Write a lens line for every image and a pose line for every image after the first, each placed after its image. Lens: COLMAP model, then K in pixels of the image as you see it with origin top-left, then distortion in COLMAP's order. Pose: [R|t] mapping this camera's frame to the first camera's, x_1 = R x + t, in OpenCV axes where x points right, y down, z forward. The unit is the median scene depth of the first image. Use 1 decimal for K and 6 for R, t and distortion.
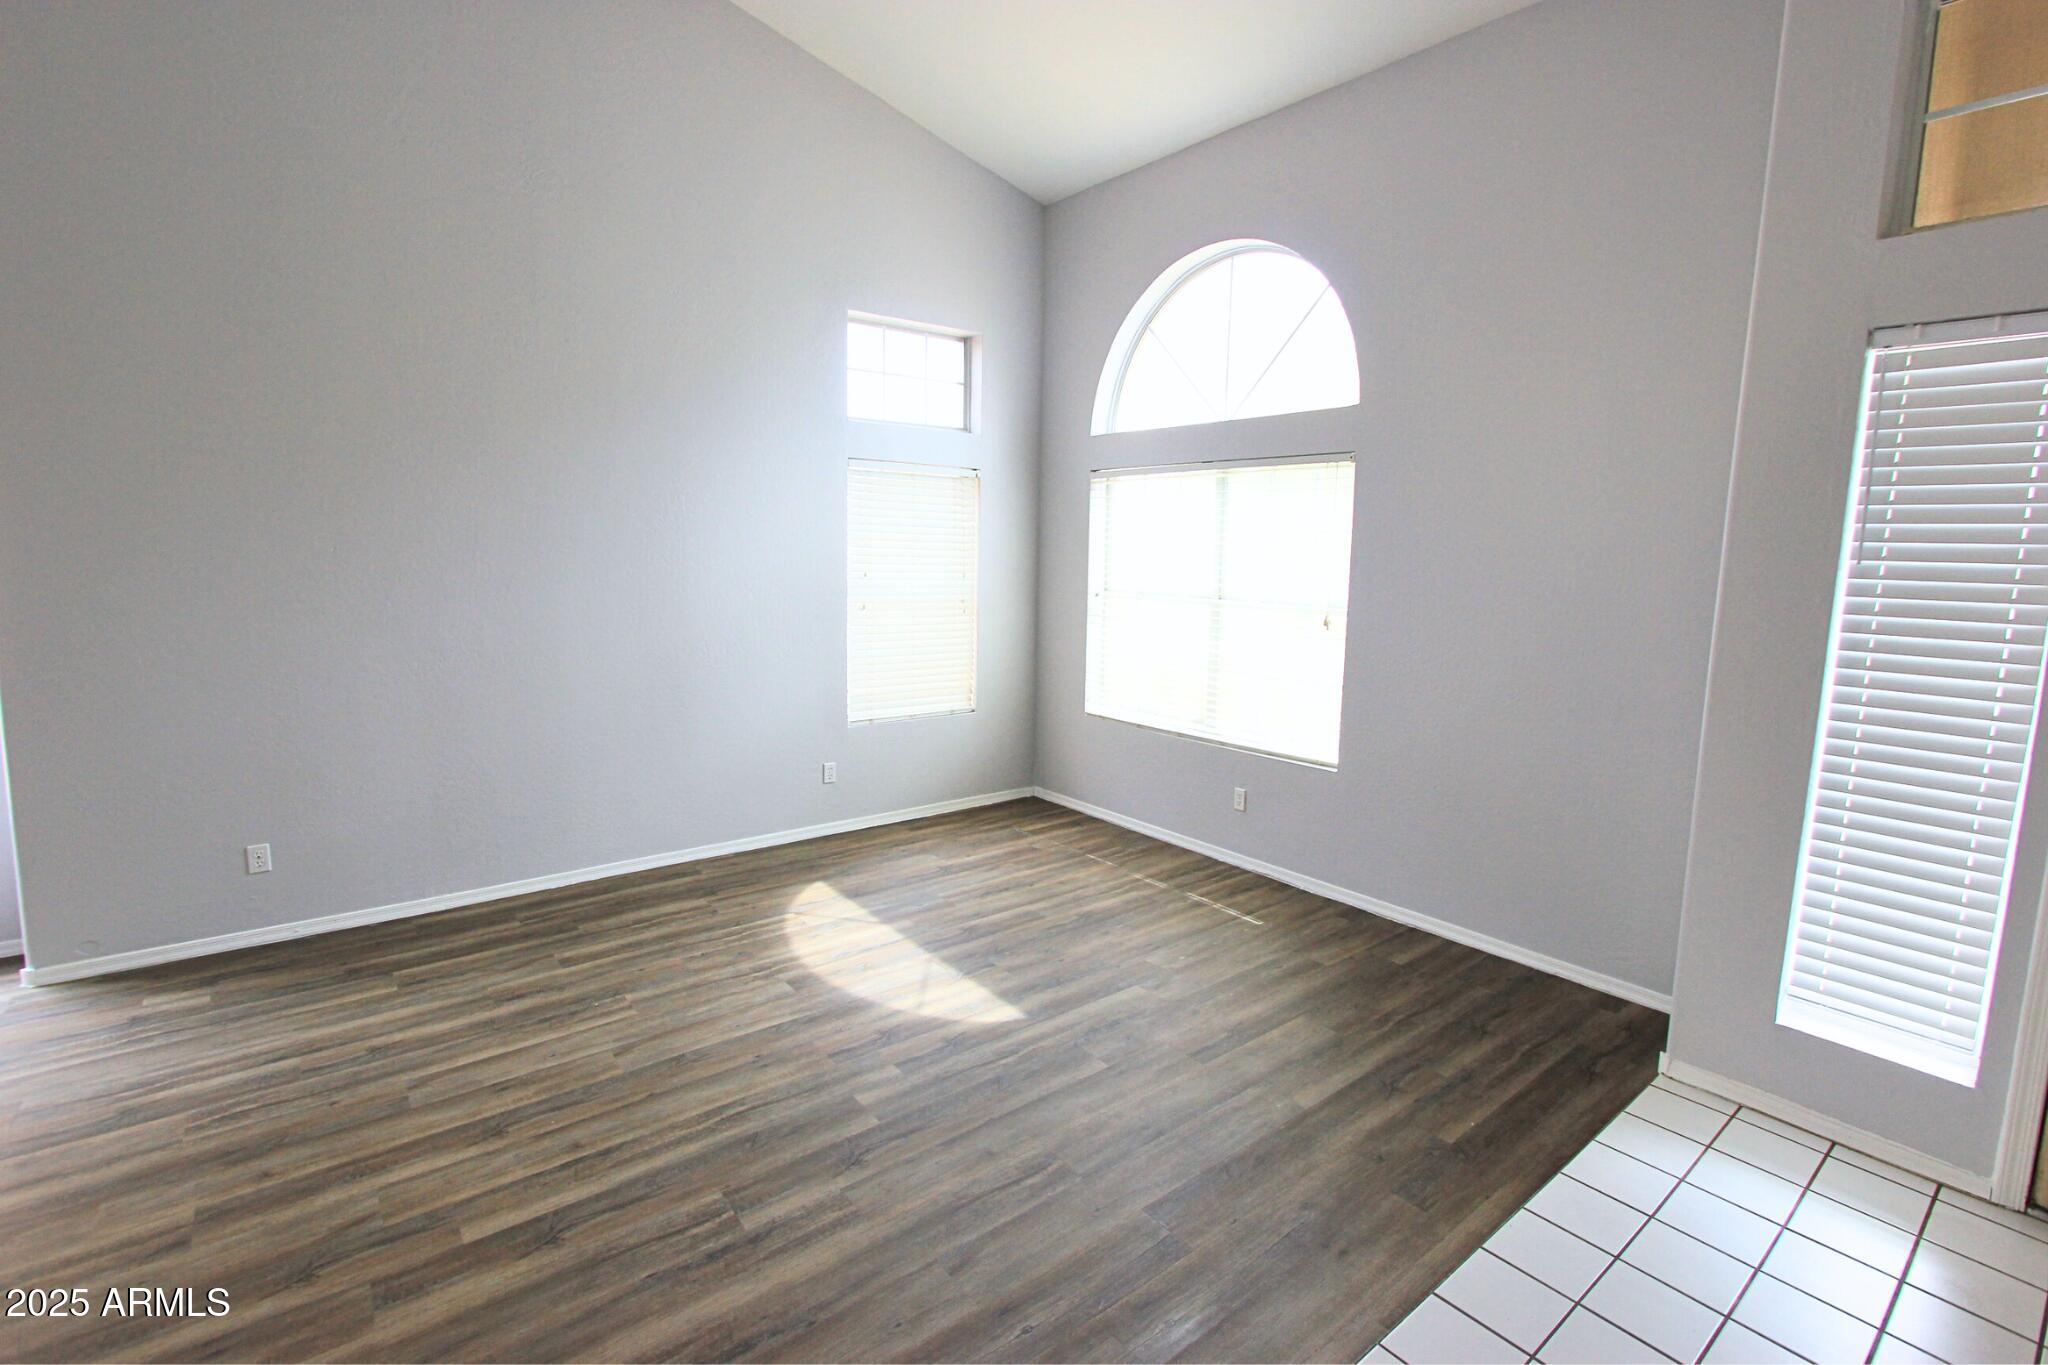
lens RADIAL K [[938.8, 0, 1027.1], [0, 938.8, 677.4], [0, 0, 1]] dist [-0.011791, 0.001094]
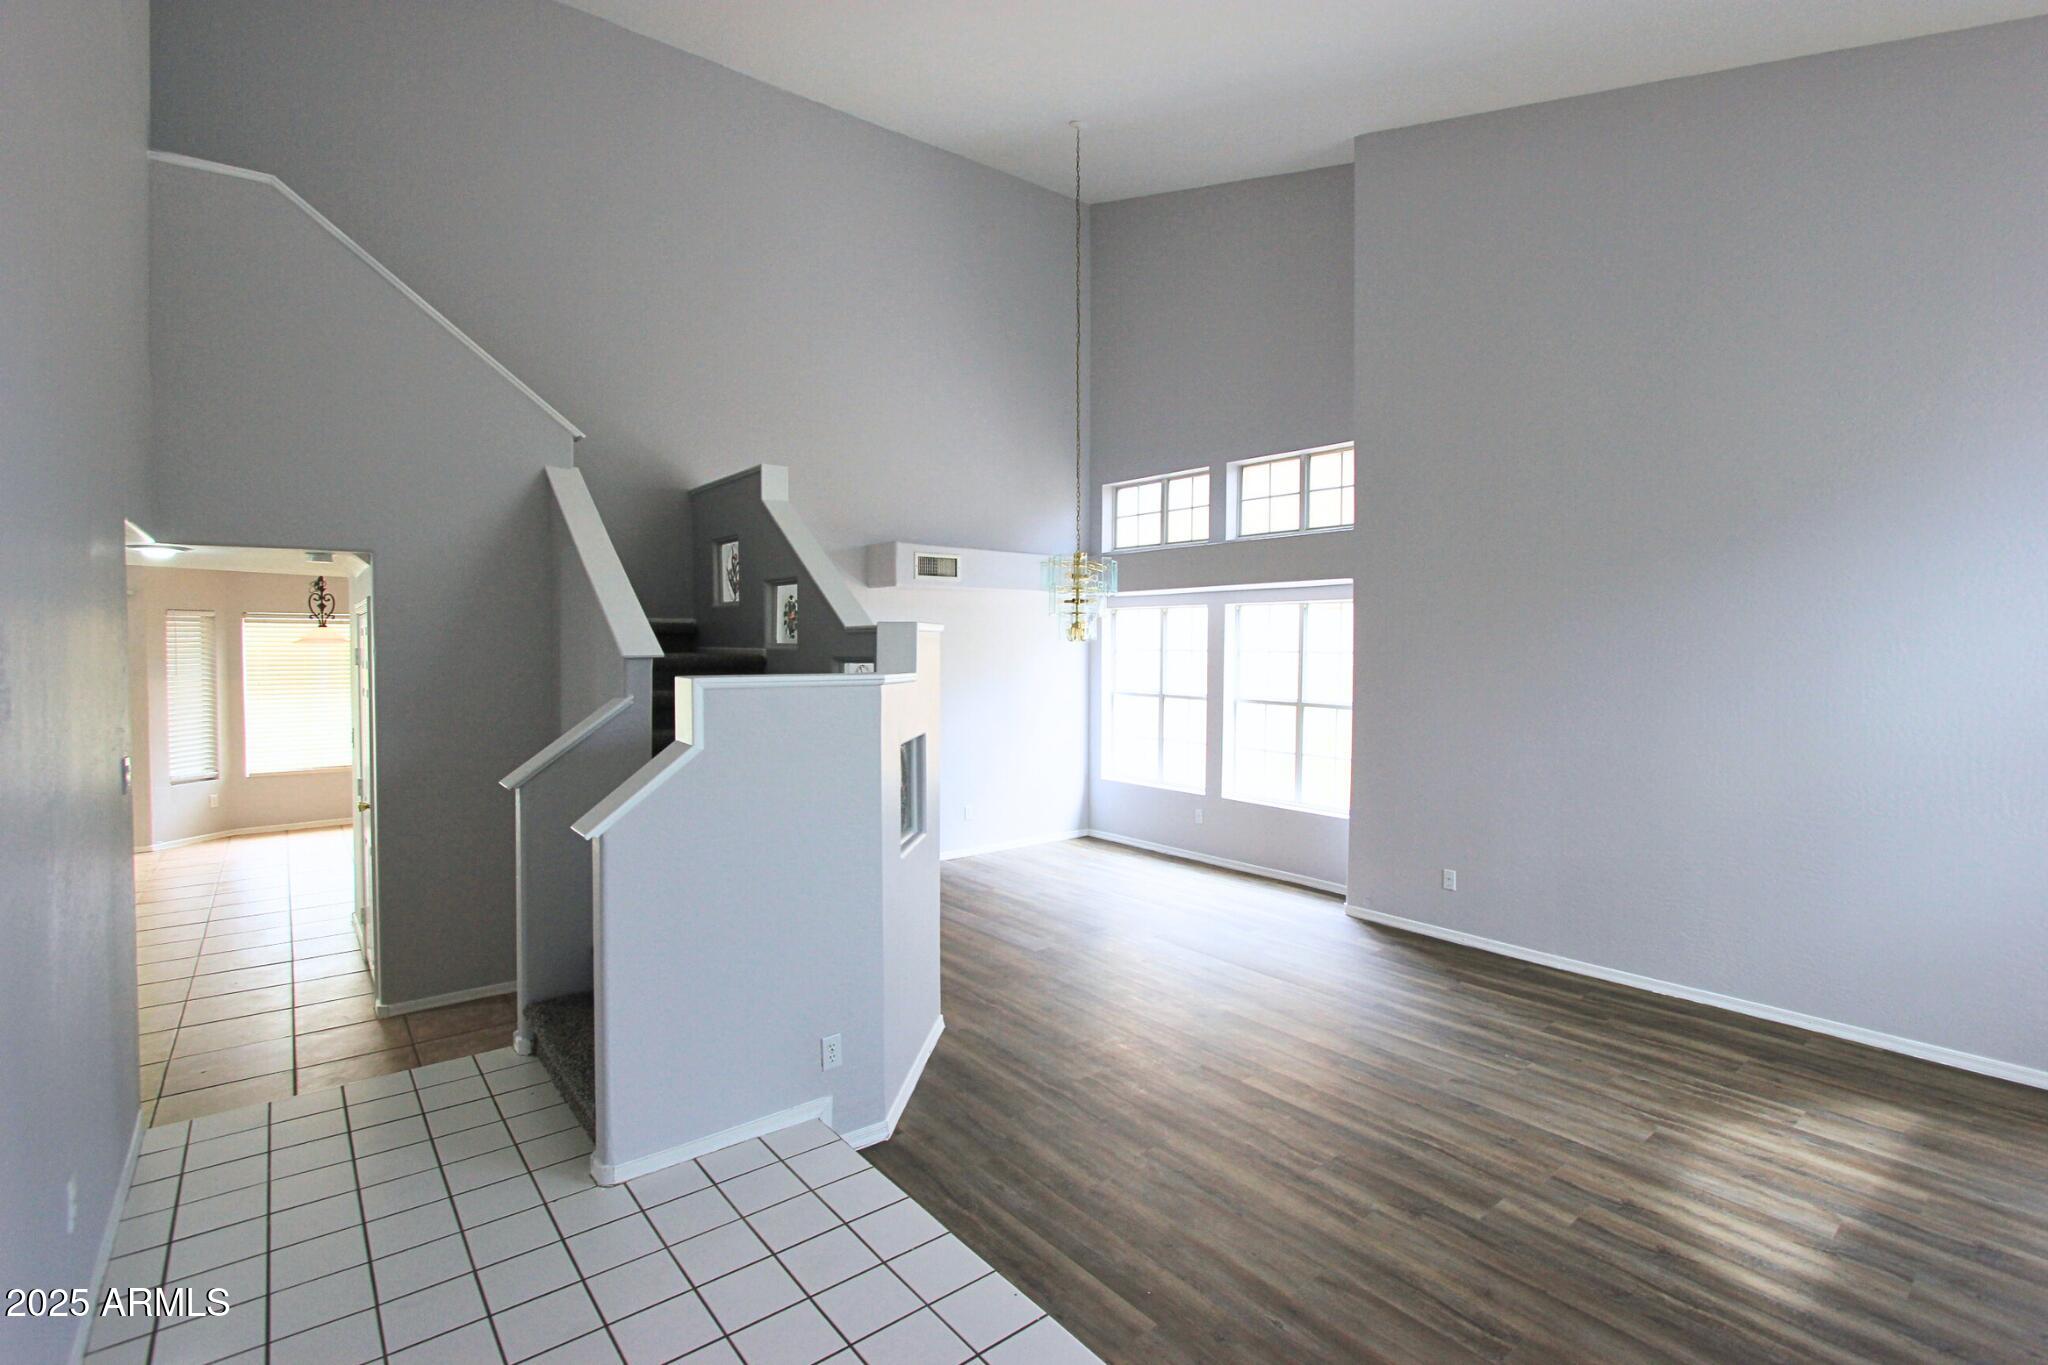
lens RADIAL K [[938.8, 0, 1021.4], [0, 938.8, 687.3], [0, 0, 1]] dist [-0.011791, 0.001094]
pose [[-0.003385, 0.023319, -0.999722, 0.590307], [-0.143858, 0.989318, 0.023563, -0.036712], [0.989593, 0.143898, 0.000006, 0.291039]]
